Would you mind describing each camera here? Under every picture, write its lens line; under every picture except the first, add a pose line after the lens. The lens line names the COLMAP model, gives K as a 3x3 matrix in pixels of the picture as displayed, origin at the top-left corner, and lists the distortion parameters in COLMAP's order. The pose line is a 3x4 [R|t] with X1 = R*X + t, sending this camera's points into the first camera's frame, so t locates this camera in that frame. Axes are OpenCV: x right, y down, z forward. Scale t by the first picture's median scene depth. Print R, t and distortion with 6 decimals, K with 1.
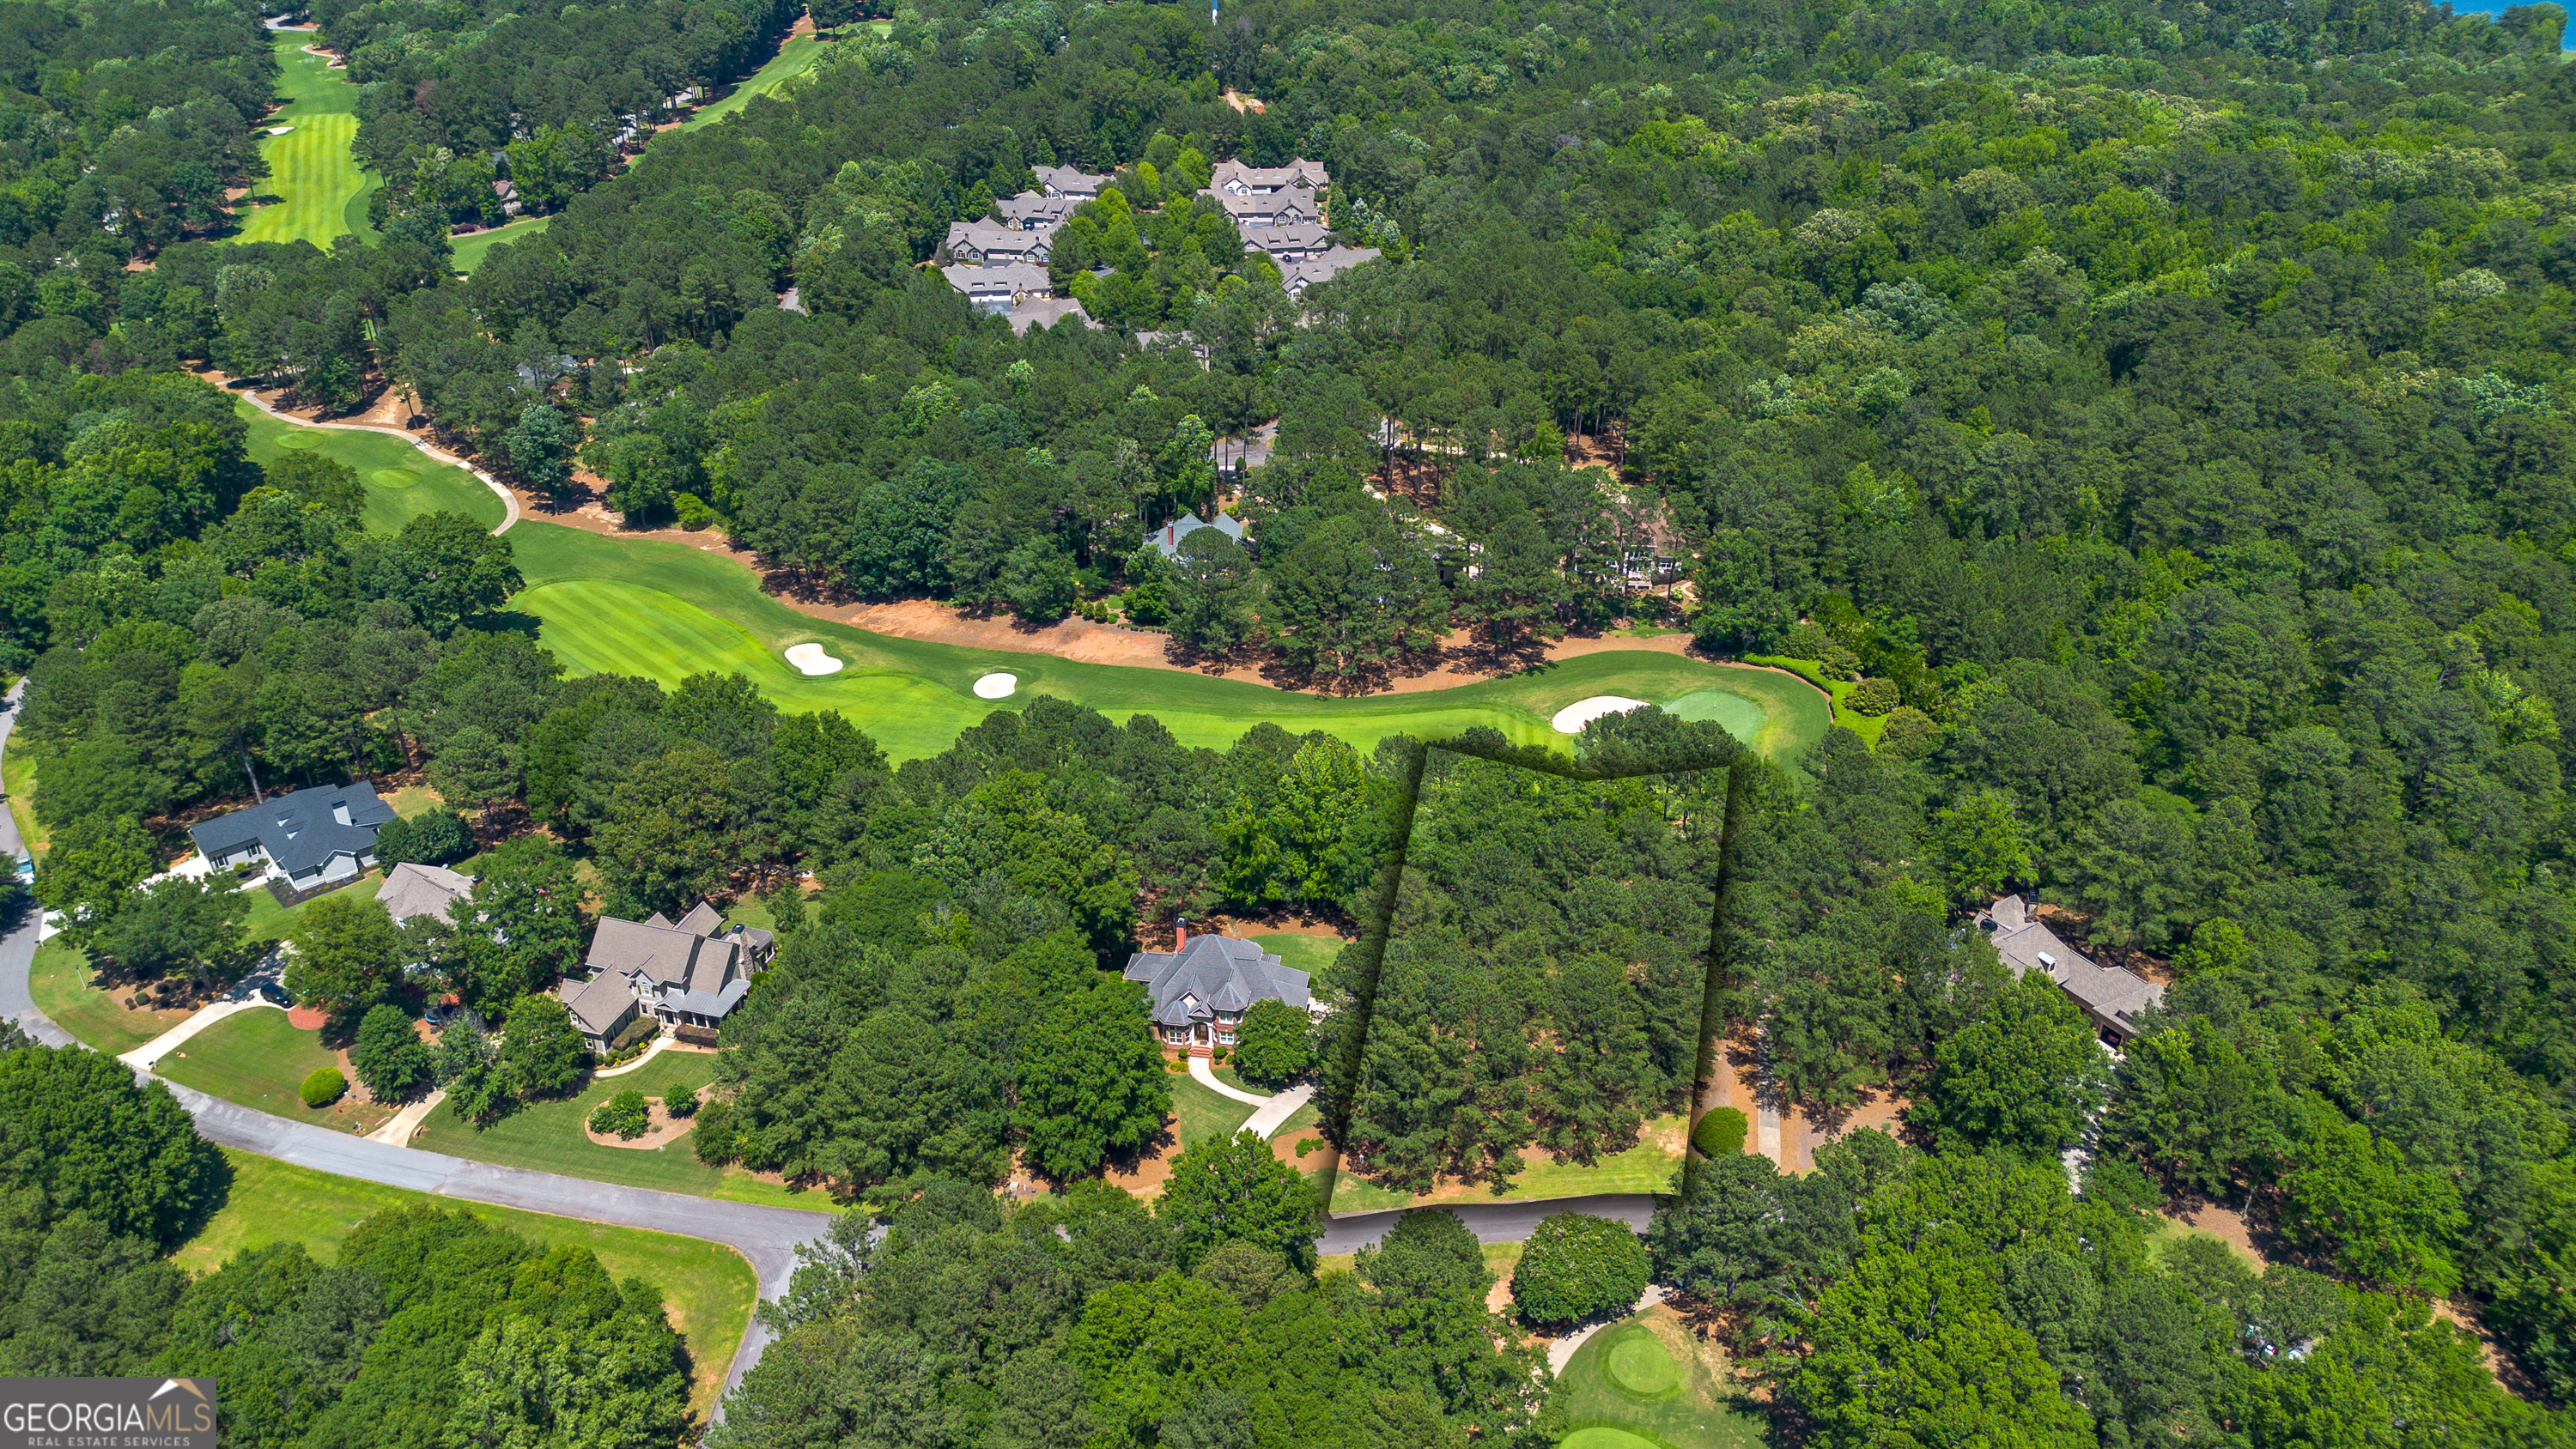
lens RADIAL K [[1814.4, 0, 1288.0], [0, 1814.4, 724.5], [0, 0, 1]] dist [0.086014, -0.073863]
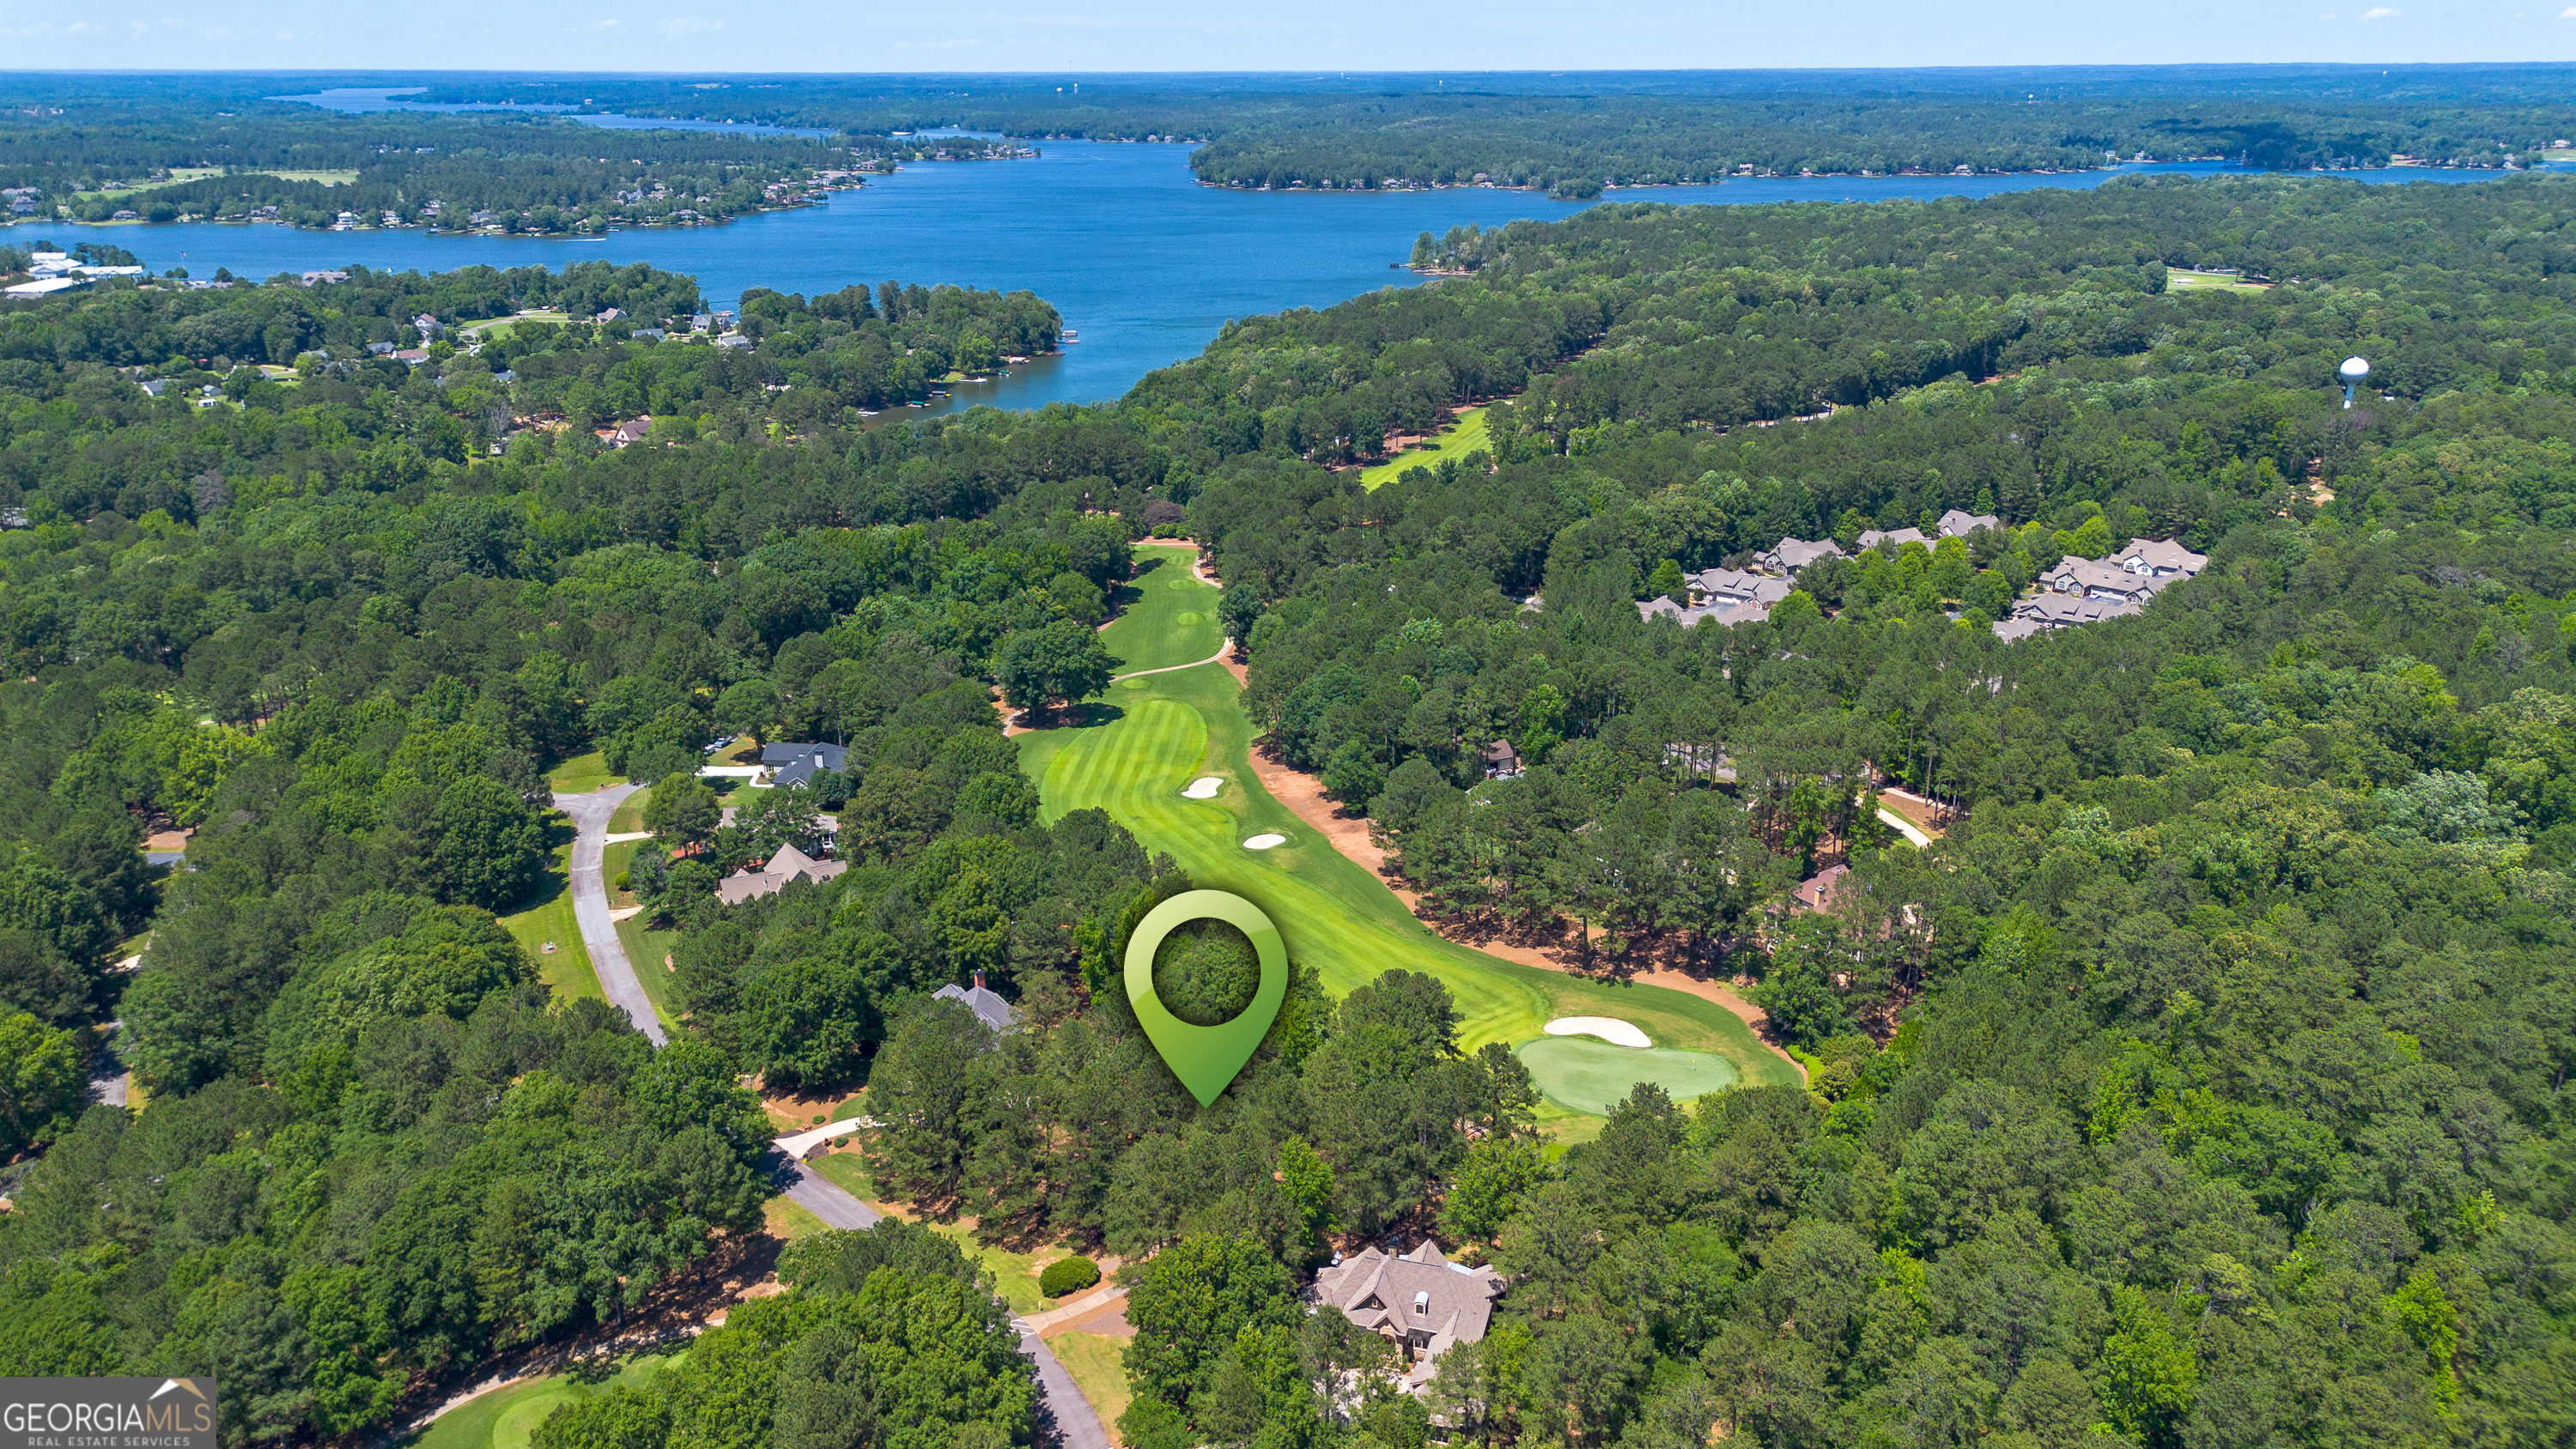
lens RADIAL K [[1825.4, 0, 1294.4], [0, 1825.4, 726.2], [0, 0, 1]] dist [0.075178, -0.076477]
pose [[0.674491, 0.248637, -0.695156, 0.626126], [-0.364534, 0.930960, -0.020721, -0.070221], [0.642010, 0.267384, 0.718560, 0.115966]]
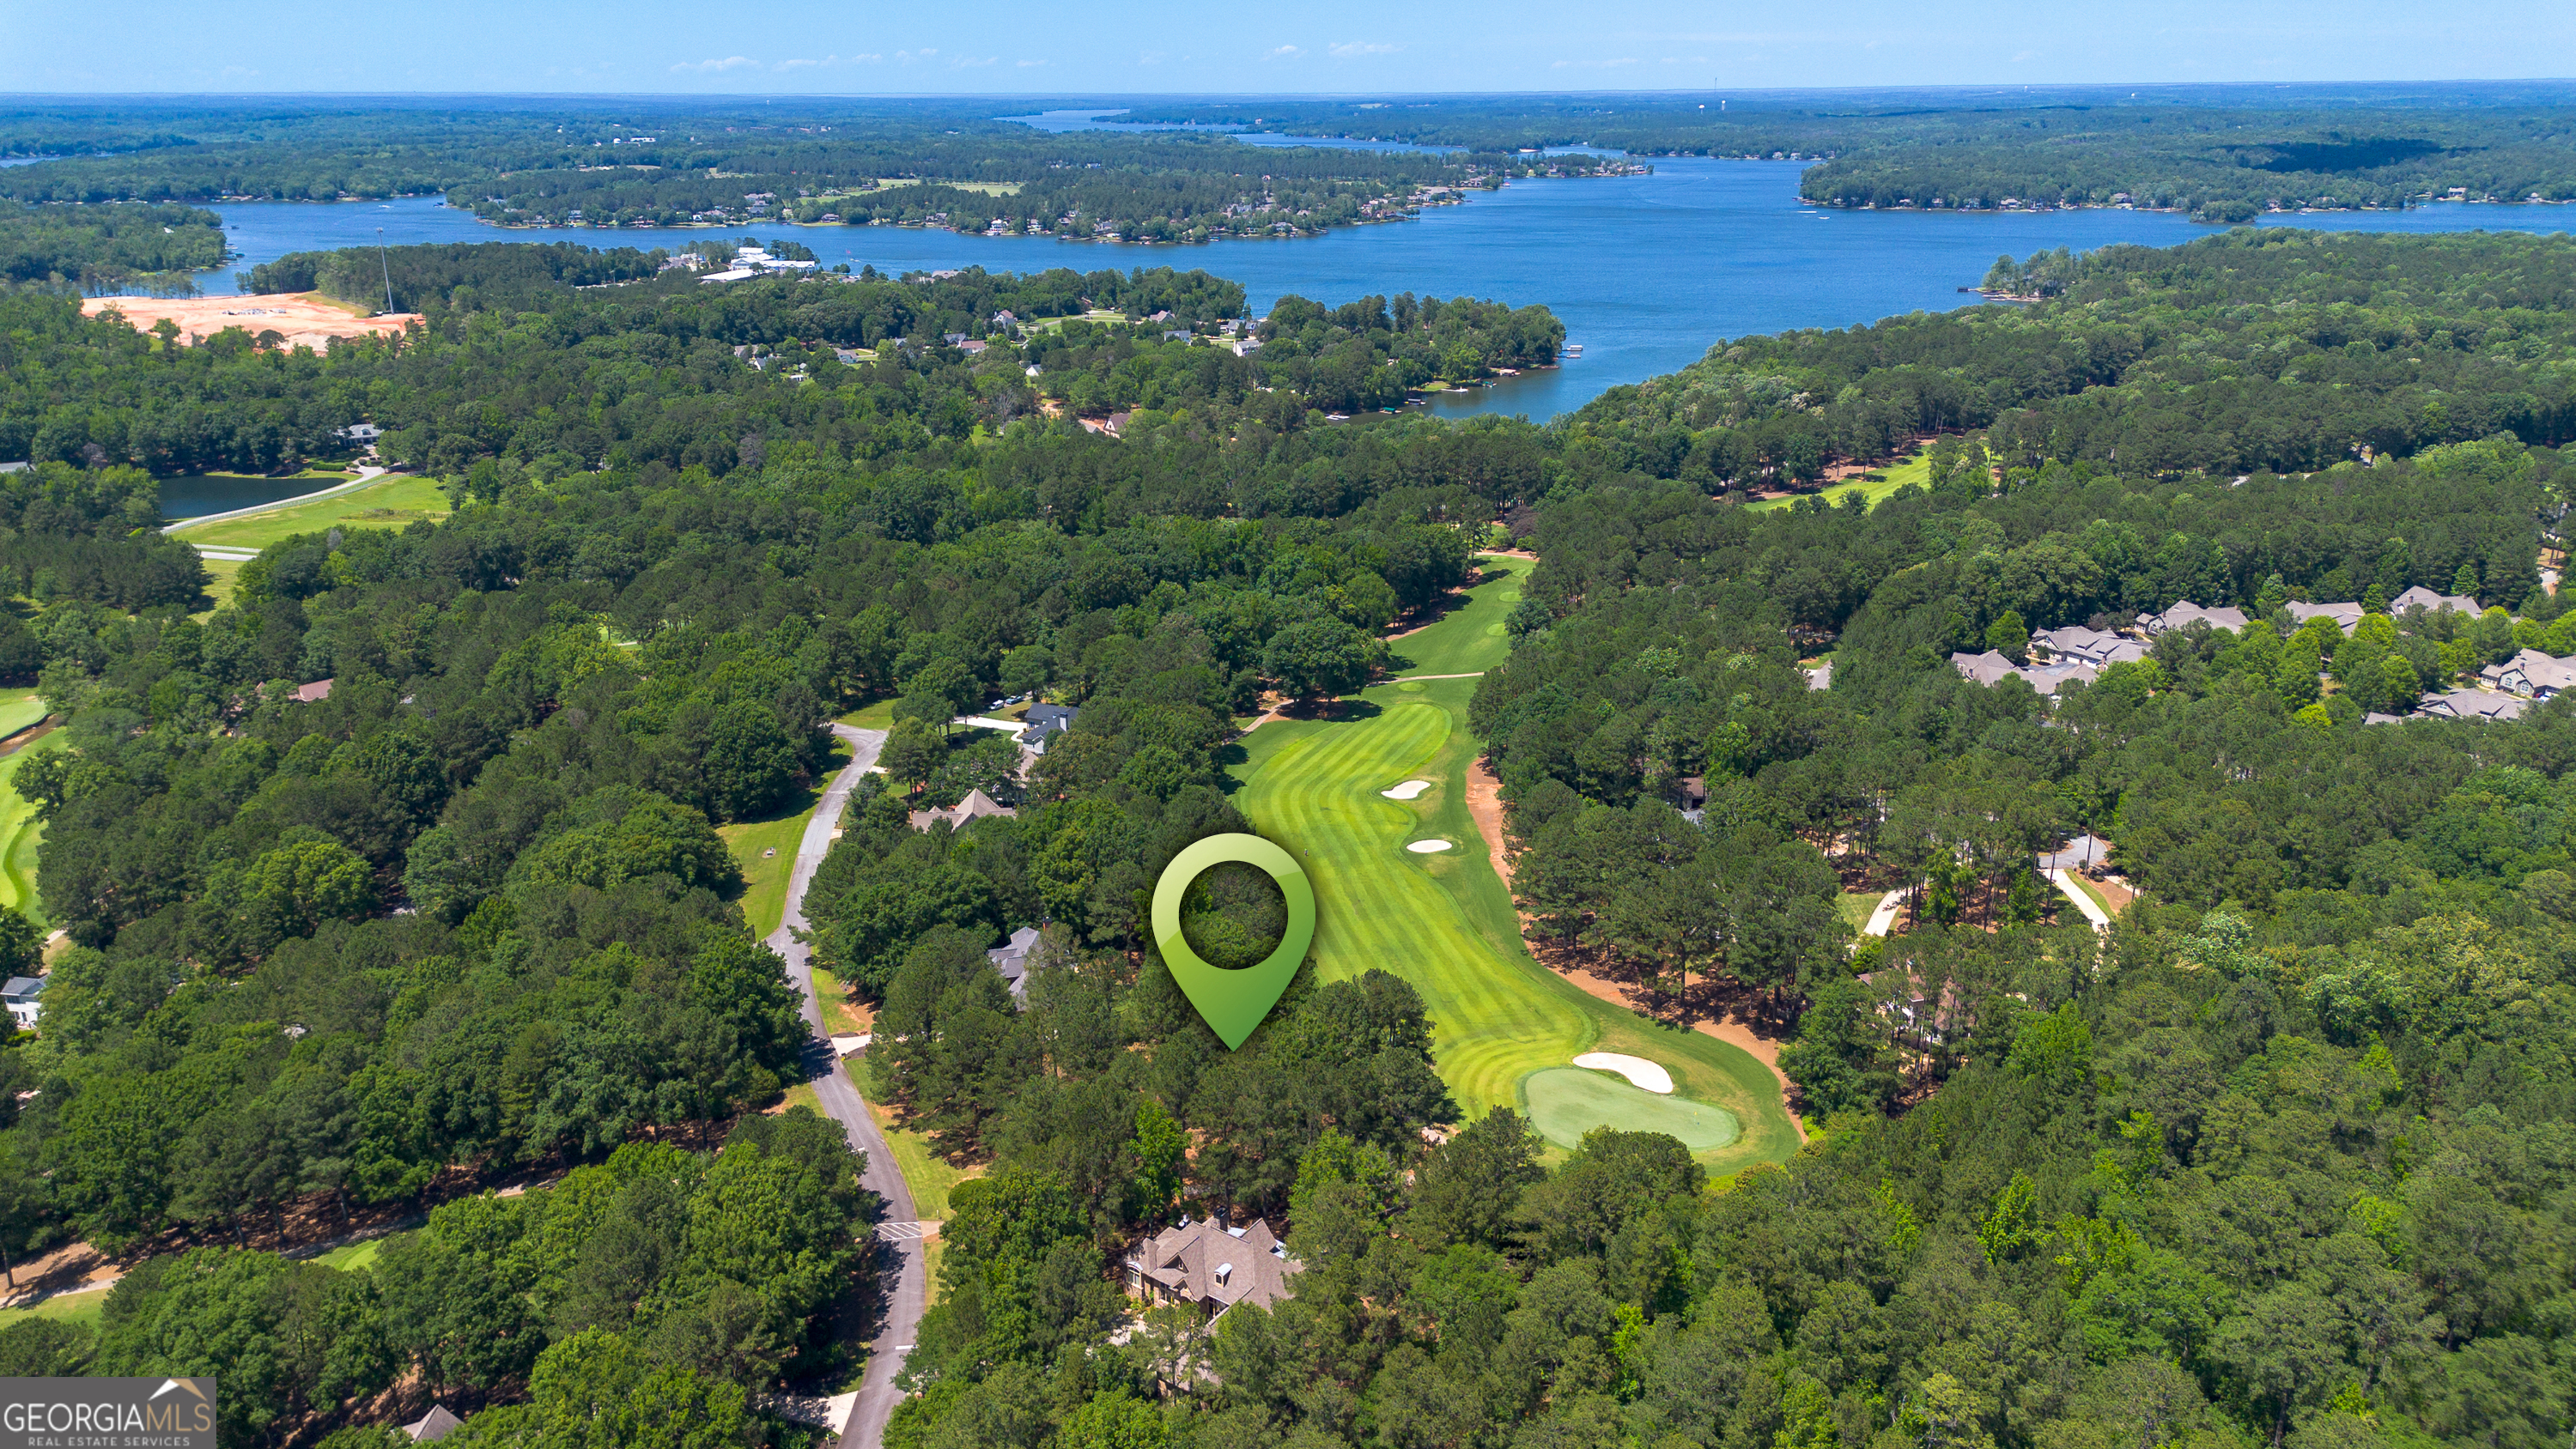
lens RADIAL K [[1825.4, 0, 1294.4], [0, 1825.4, 726.2], [0, 0, 1]] dist [0.075178, -0.076477]
pose [[0.393318, 0.301246, -0.868649, 0.783717], [-0.452093, 0.886053, 0.102577, -0.165217], [0.800570, 0.352365, 0.484692, 0.284200]]
